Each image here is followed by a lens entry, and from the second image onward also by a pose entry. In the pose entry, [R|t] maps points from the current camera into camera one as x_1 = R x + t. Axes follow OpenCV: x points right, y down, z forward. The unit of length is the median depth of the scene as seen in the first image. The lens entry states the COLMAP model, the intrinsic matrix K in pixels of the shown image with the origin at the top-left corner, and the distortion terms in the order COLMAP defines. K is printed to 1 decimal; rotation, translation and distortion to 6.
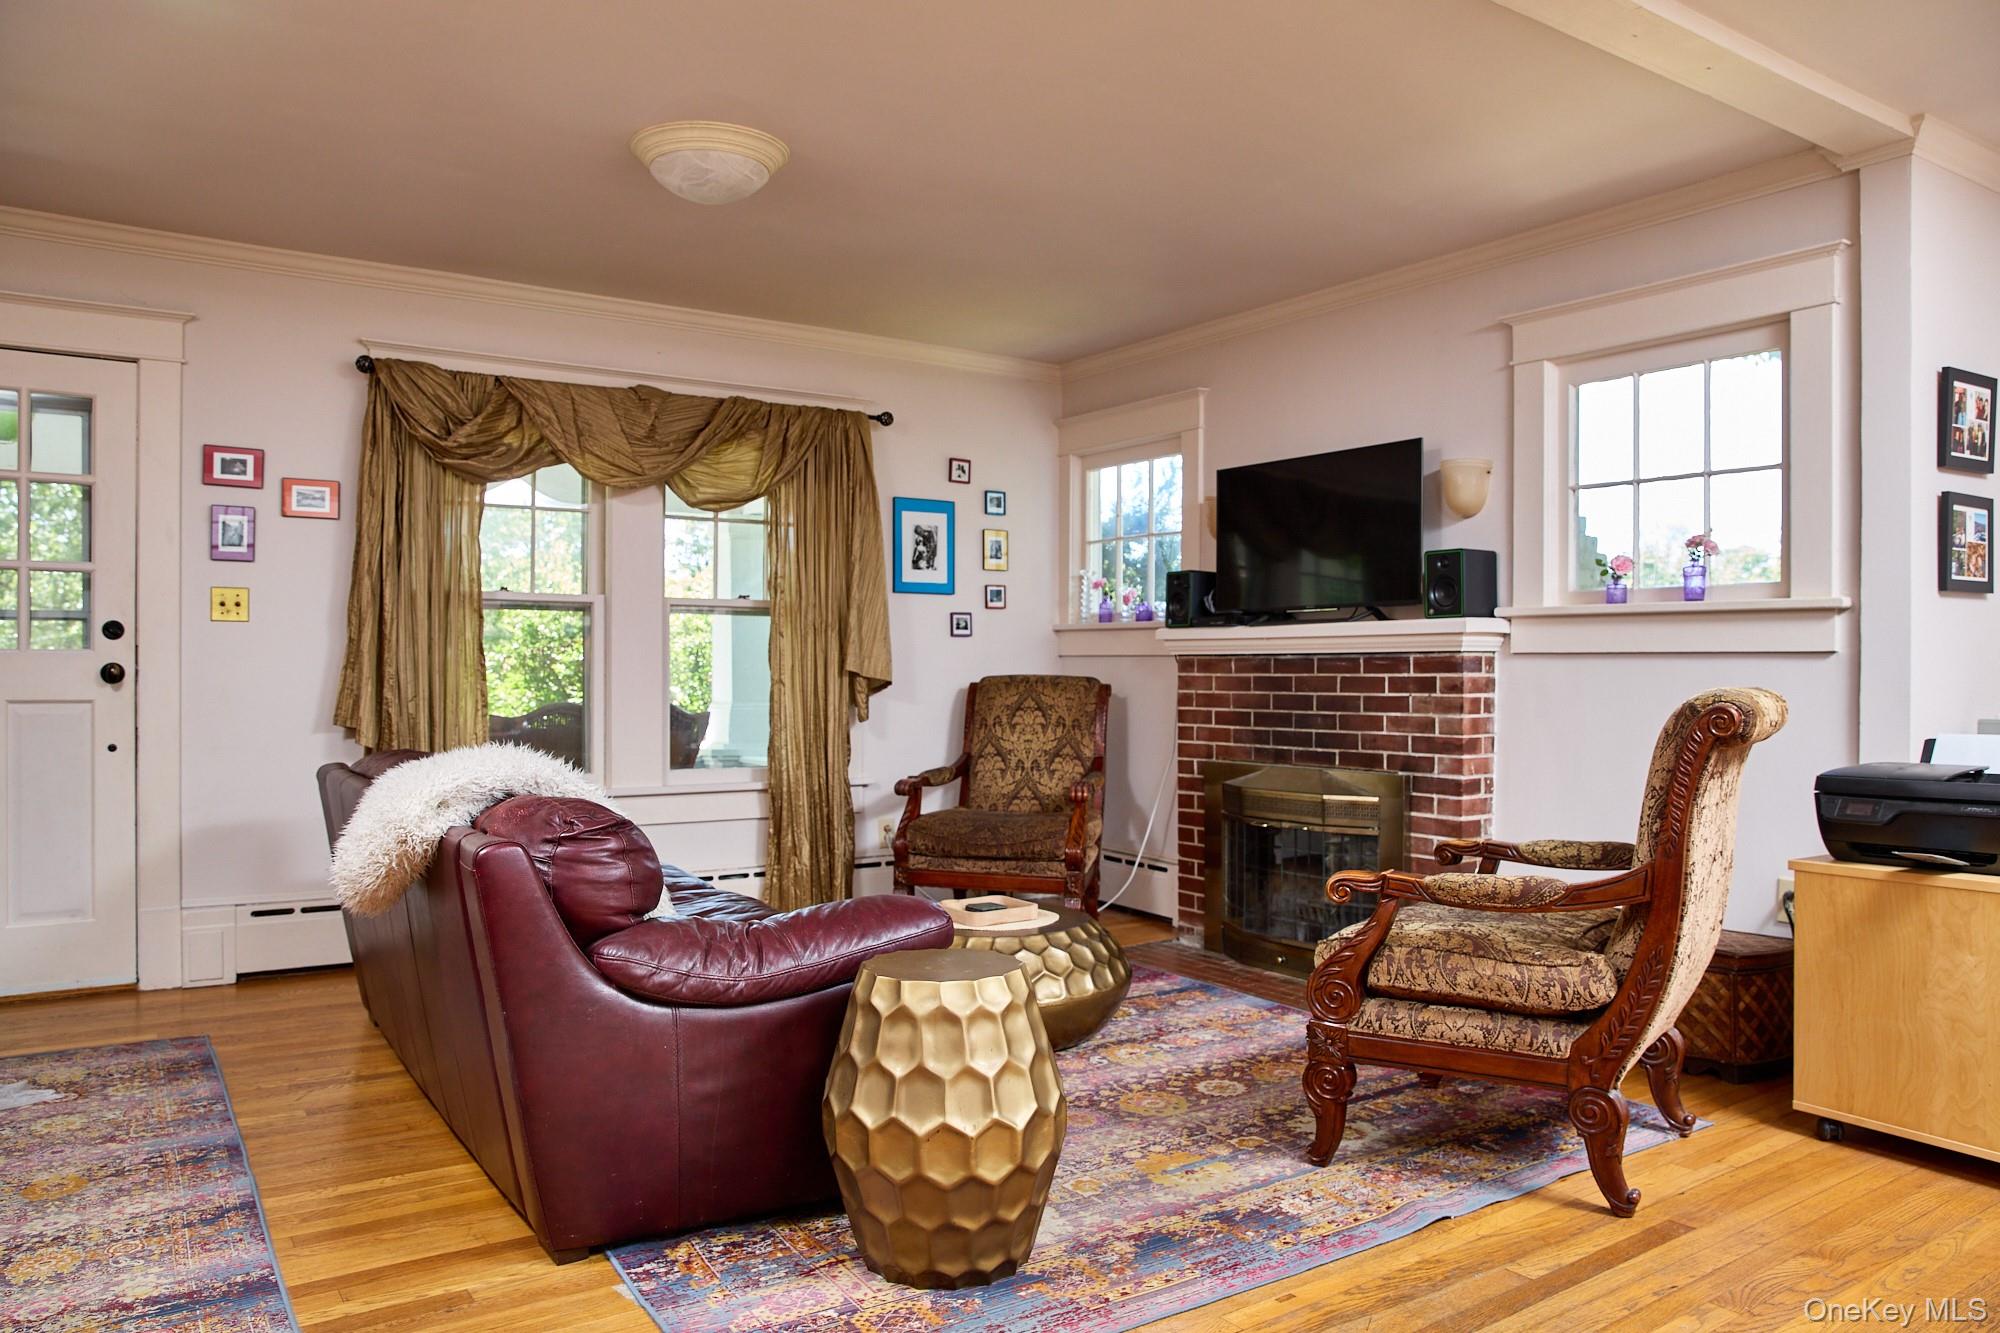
lens RADIAL K [[1384.8, 0, 1000.5], [0, 1384.8, 682.4], [0, 0, 1]] dist [-0.108179, 0.086215]
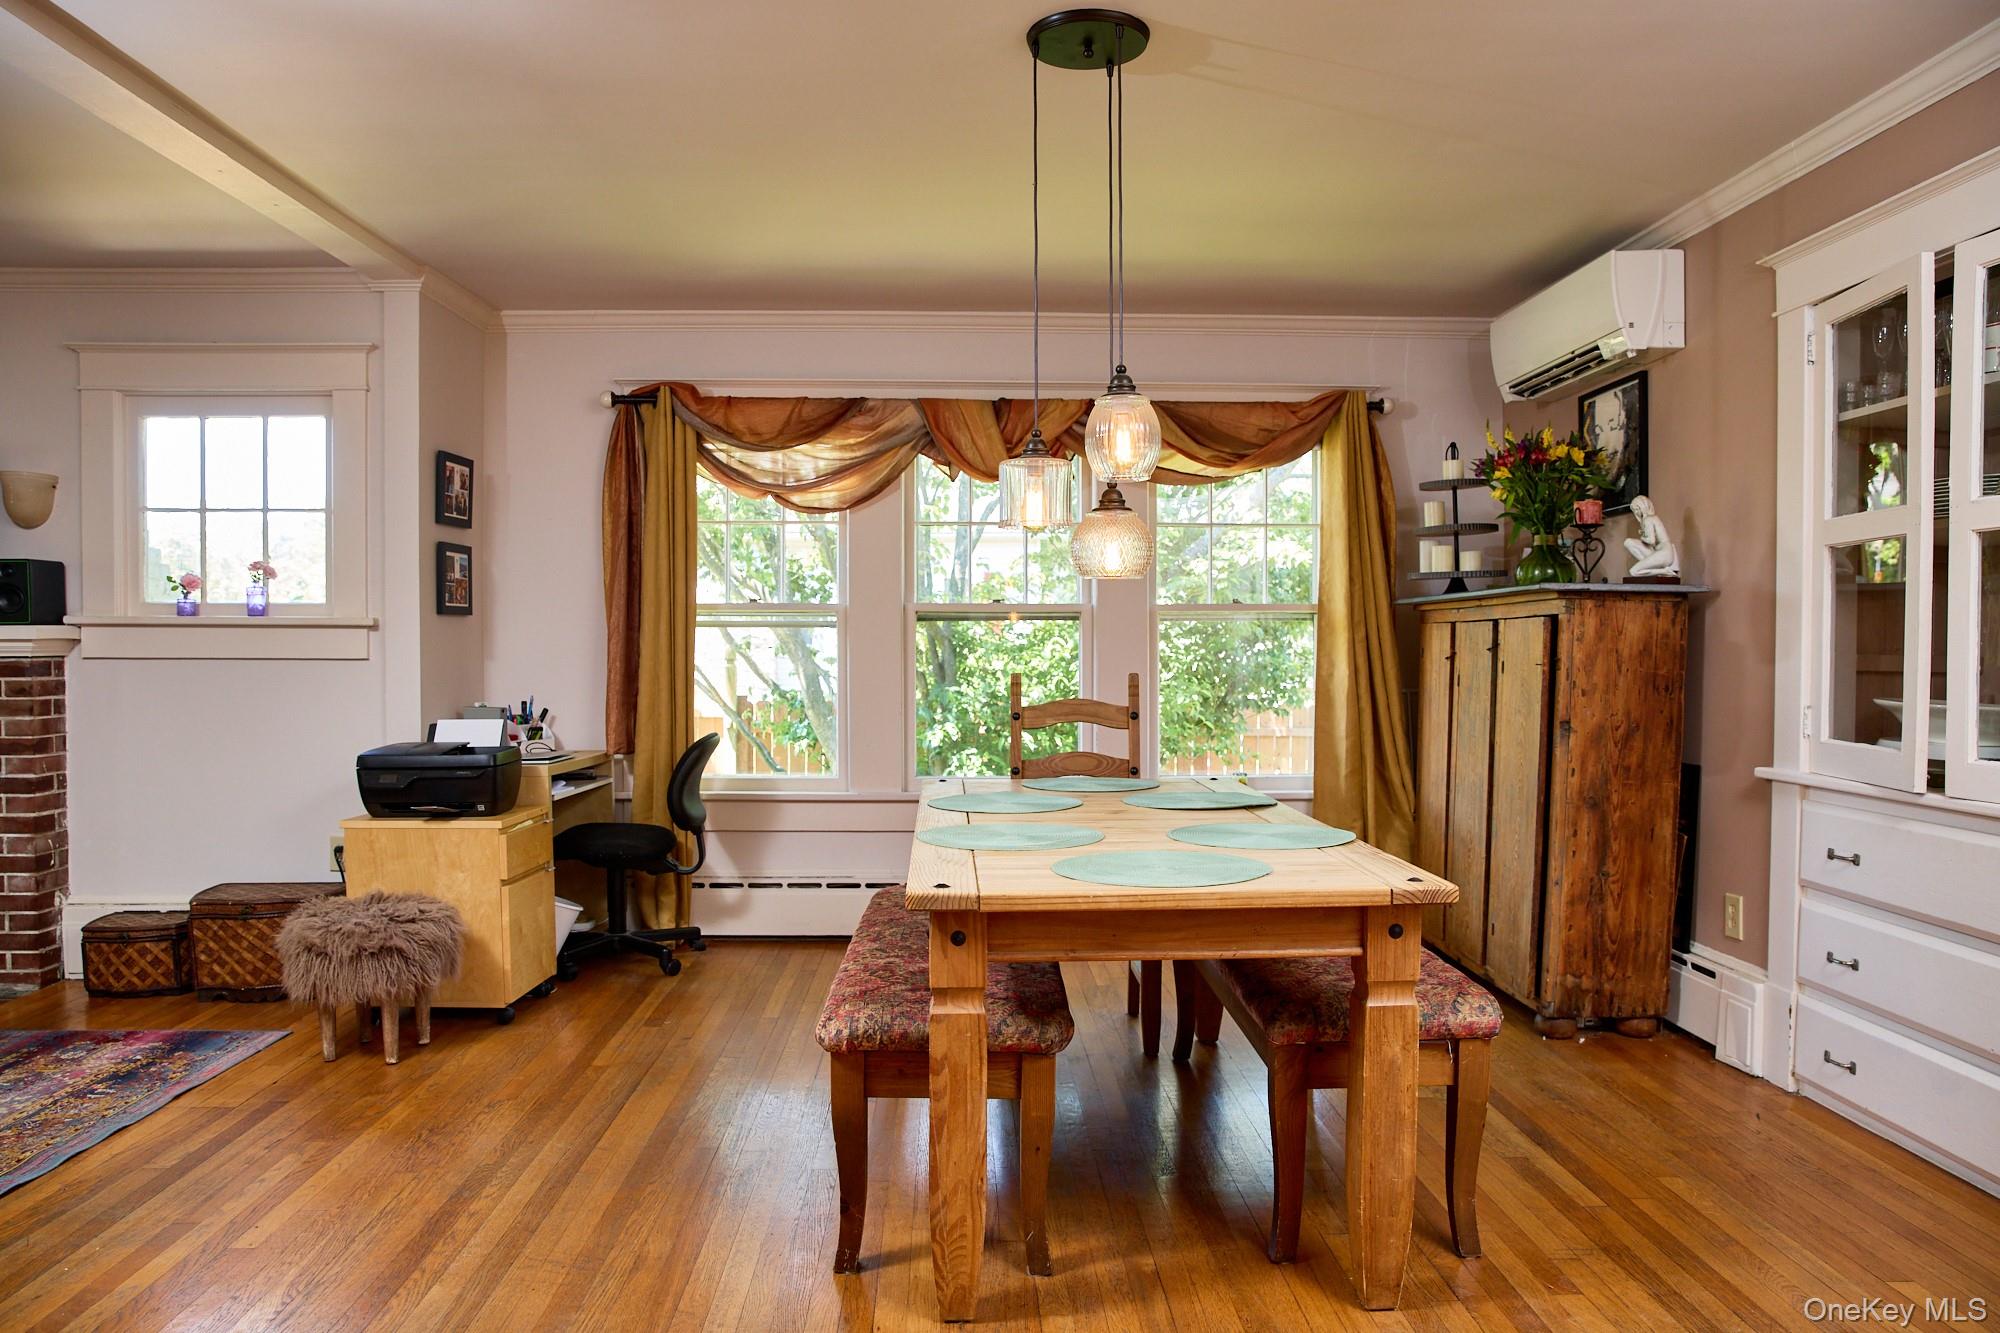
lens RADIAL K [[1384.8, 0, 1000.5], [0, 1384.8, 682.4], [0, 0, 1]] dist [-0.108179, 0.086215]
pose [[0.540959, -0.024473, 0.840693, -0.145449], [0.007794, 0.999679, 0.024086, -0.025207], [-0.841013, -0.006477, 0.540976, -0.215181]]
